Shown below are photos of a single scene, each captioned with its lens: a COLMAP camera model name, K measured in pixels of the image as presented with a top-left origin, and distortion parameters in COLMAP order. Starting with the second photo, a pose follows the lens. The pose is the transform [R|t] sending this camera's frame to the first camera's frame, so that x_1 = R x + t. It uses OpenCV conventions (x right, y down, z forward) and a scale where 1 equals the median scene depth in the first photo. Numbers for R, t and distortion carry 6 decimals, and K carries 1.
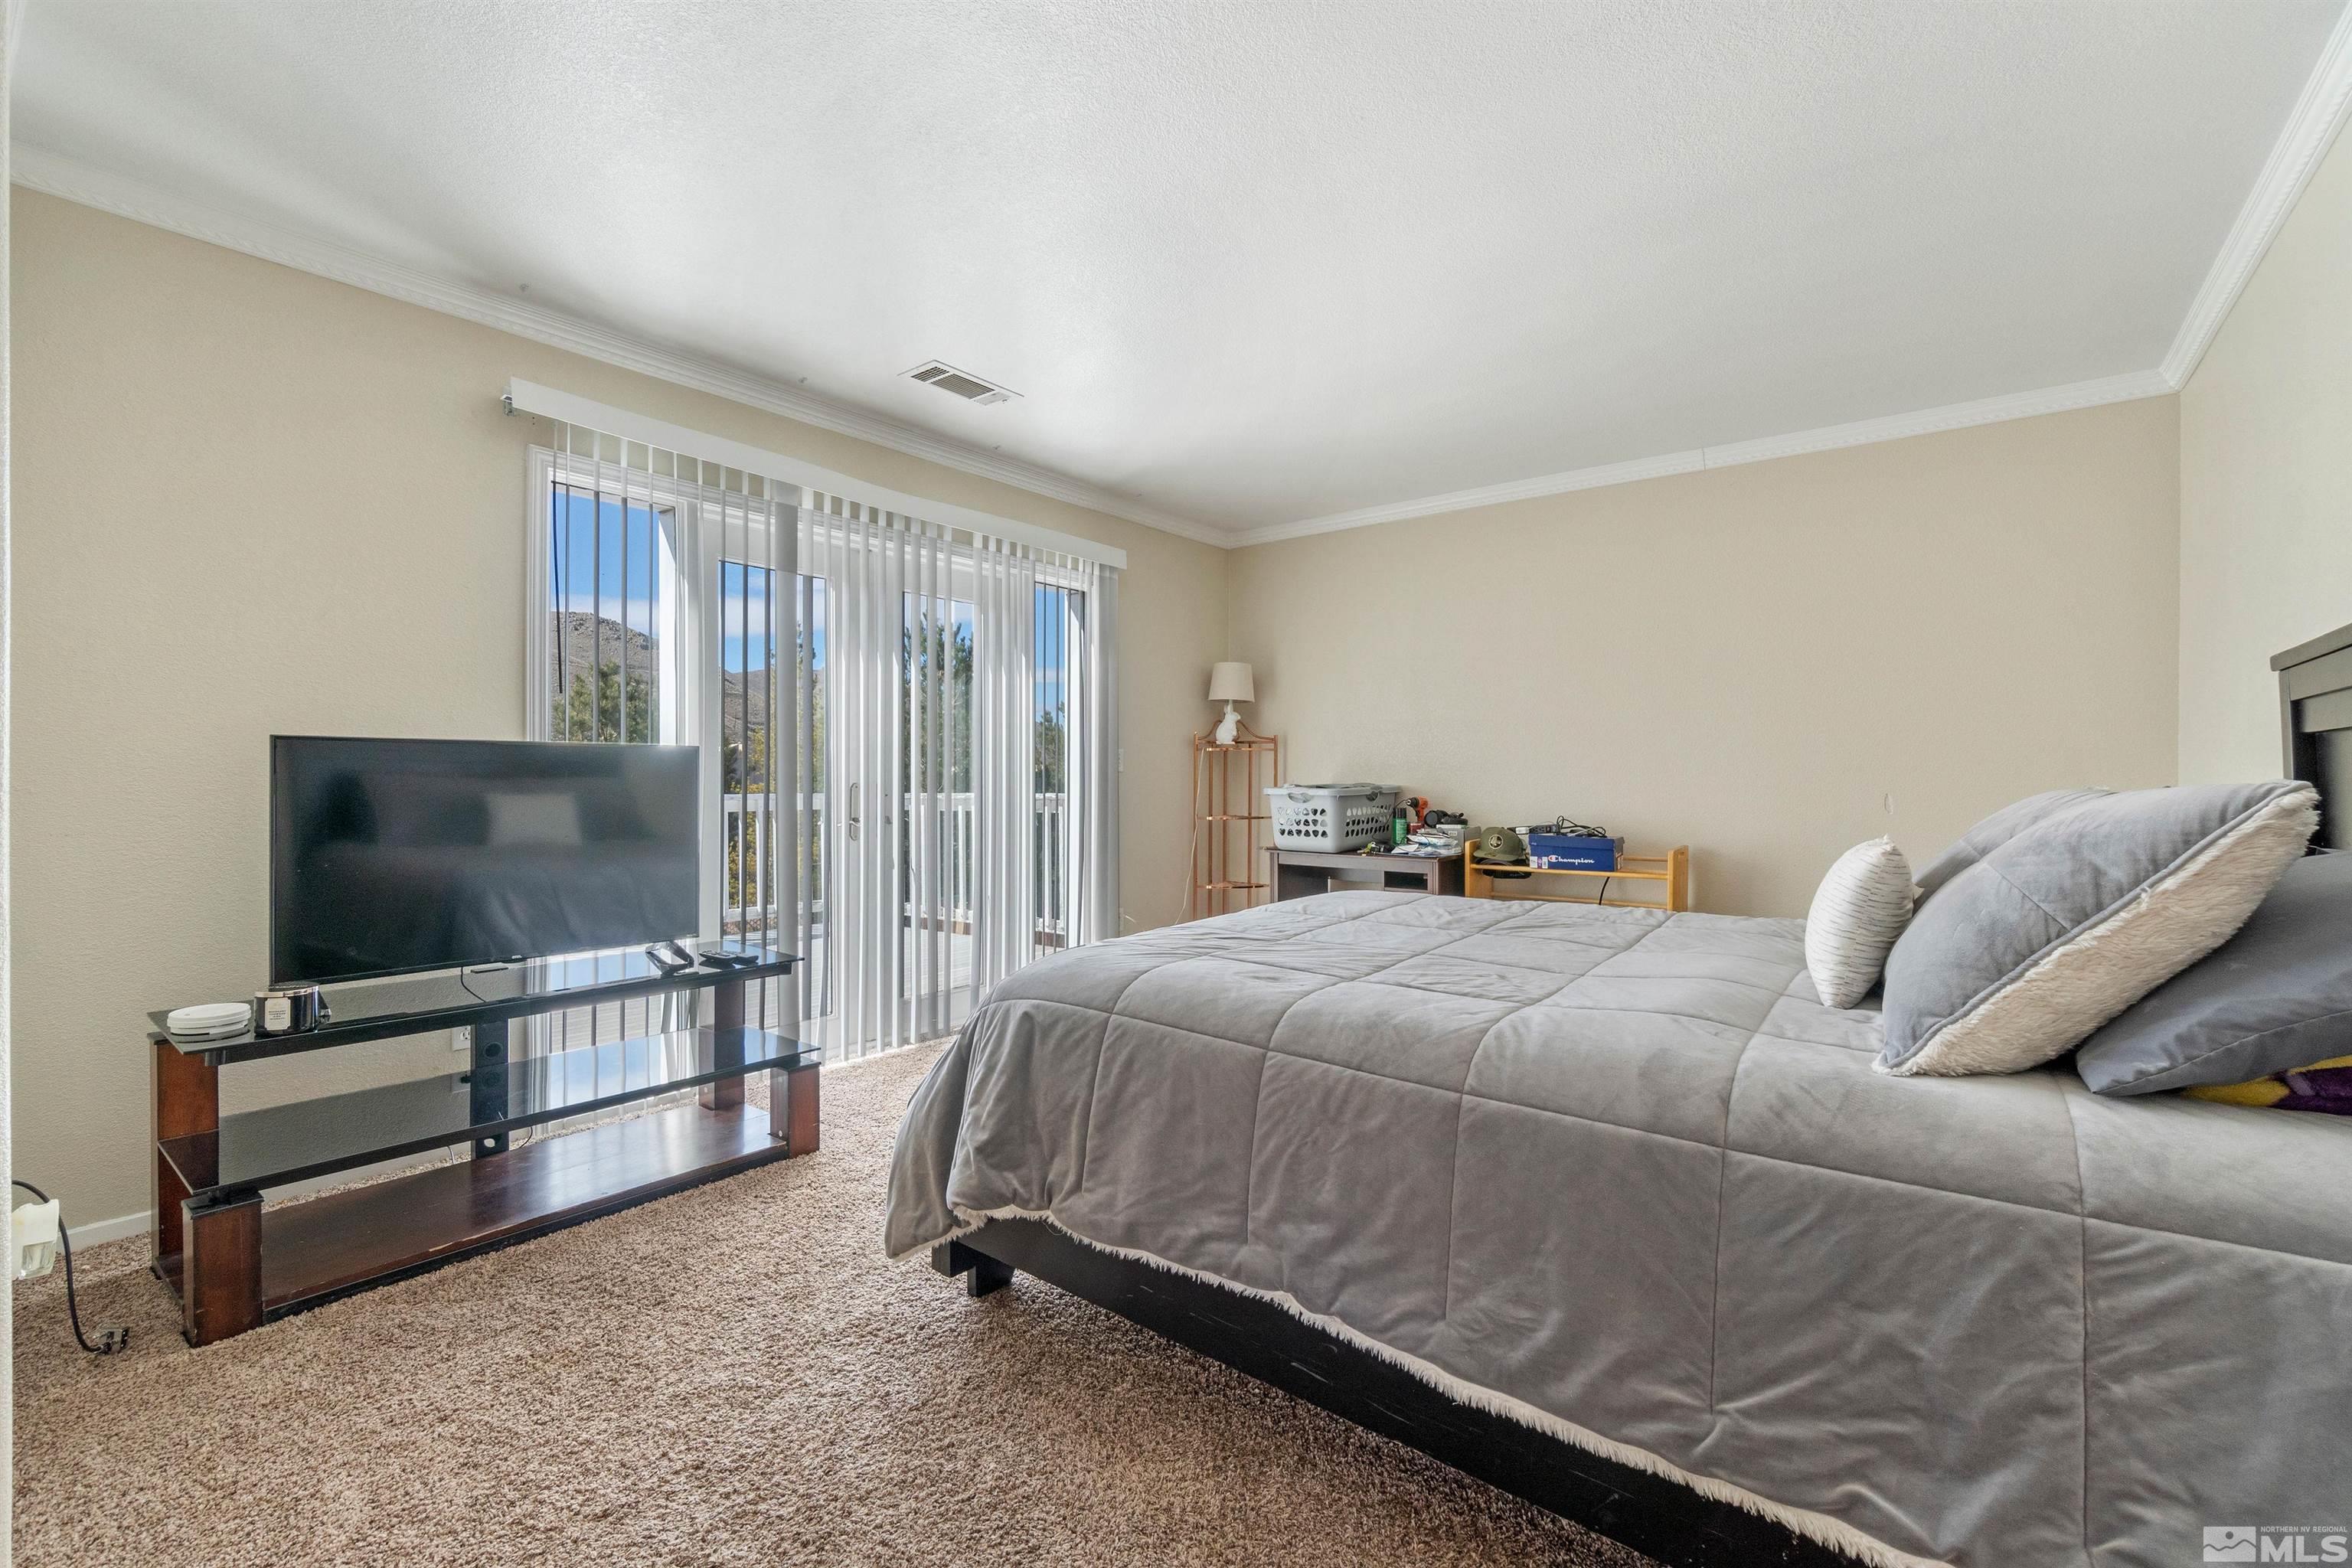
lens RADIAL K [[1018.9, 0, 1158.0], [0, 1018.9, 778.7], [0, 0, 1]] dist [-0.005864, 0.000521]
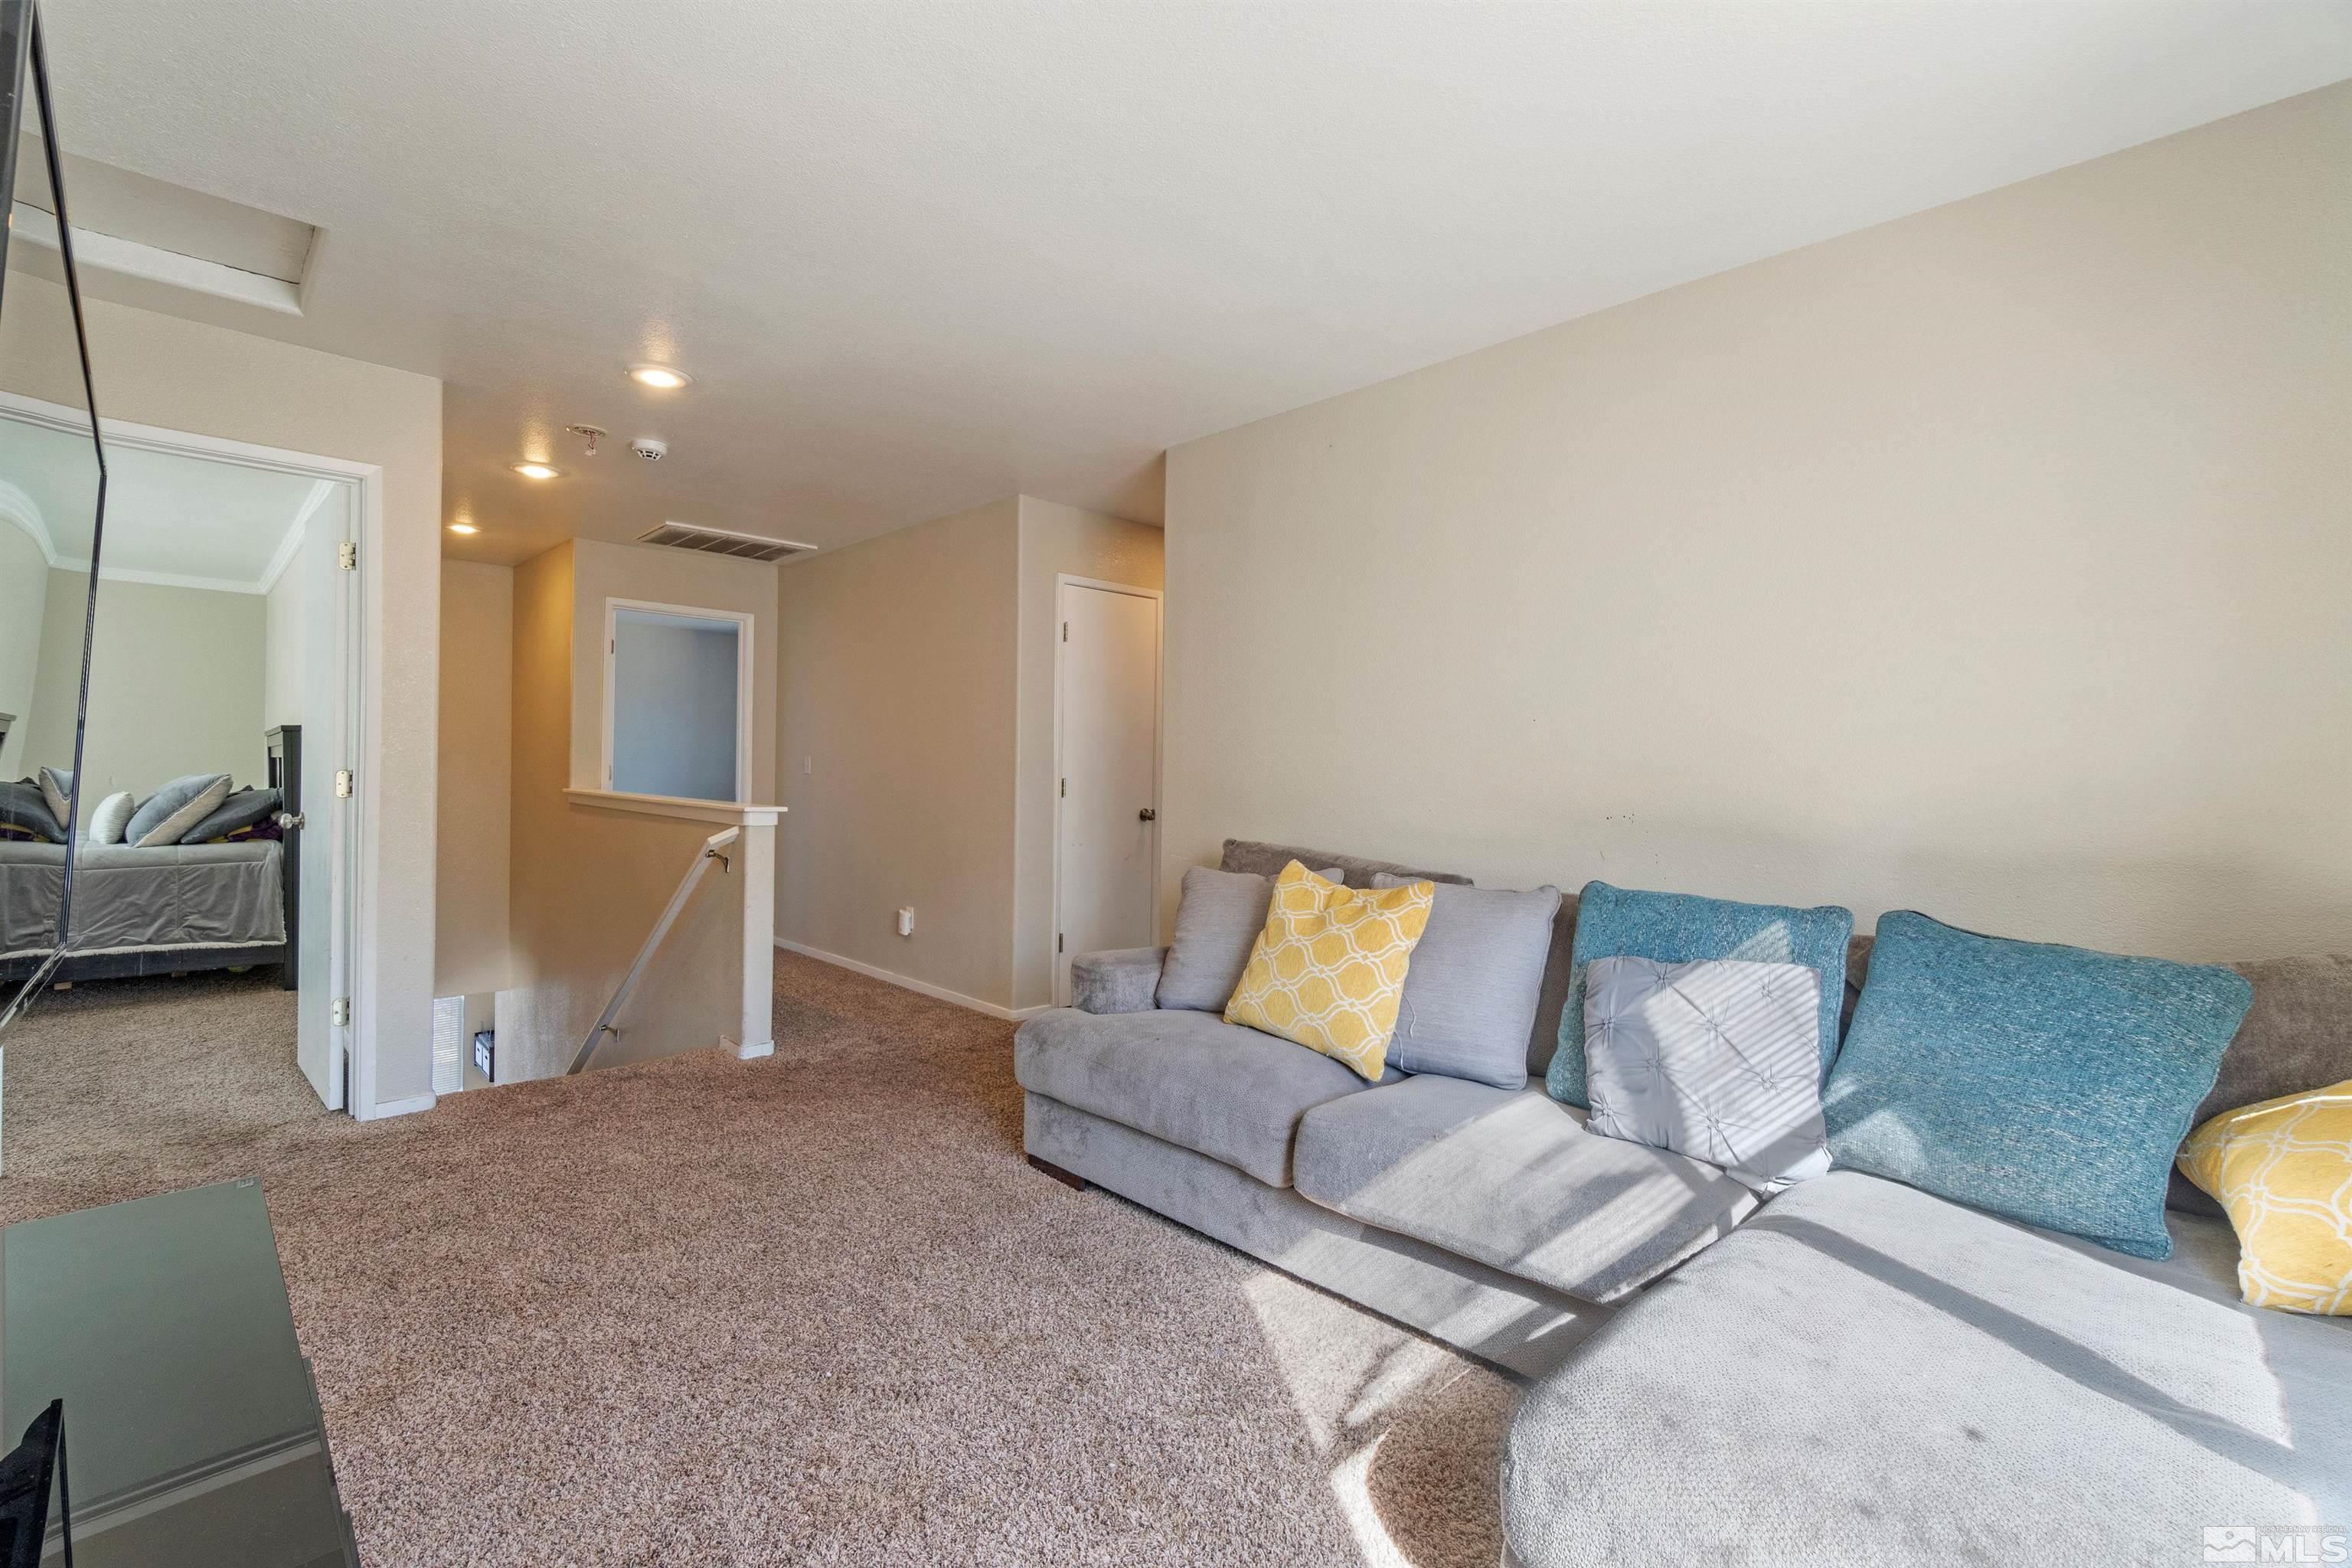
lens RADIAL K [[1018.9, 0, 1159.3], [0, 1018.9, 774.2], [0, 0, 1]] dist [-0.005864, 0.000521]
pose [[0.128560, -0.002782, 0.991698, -2.817477], [-0.010897, 0.999932, 0.004218, -0.057921], [-0.991642, -0.011348, 0.128521, -3.661033]]
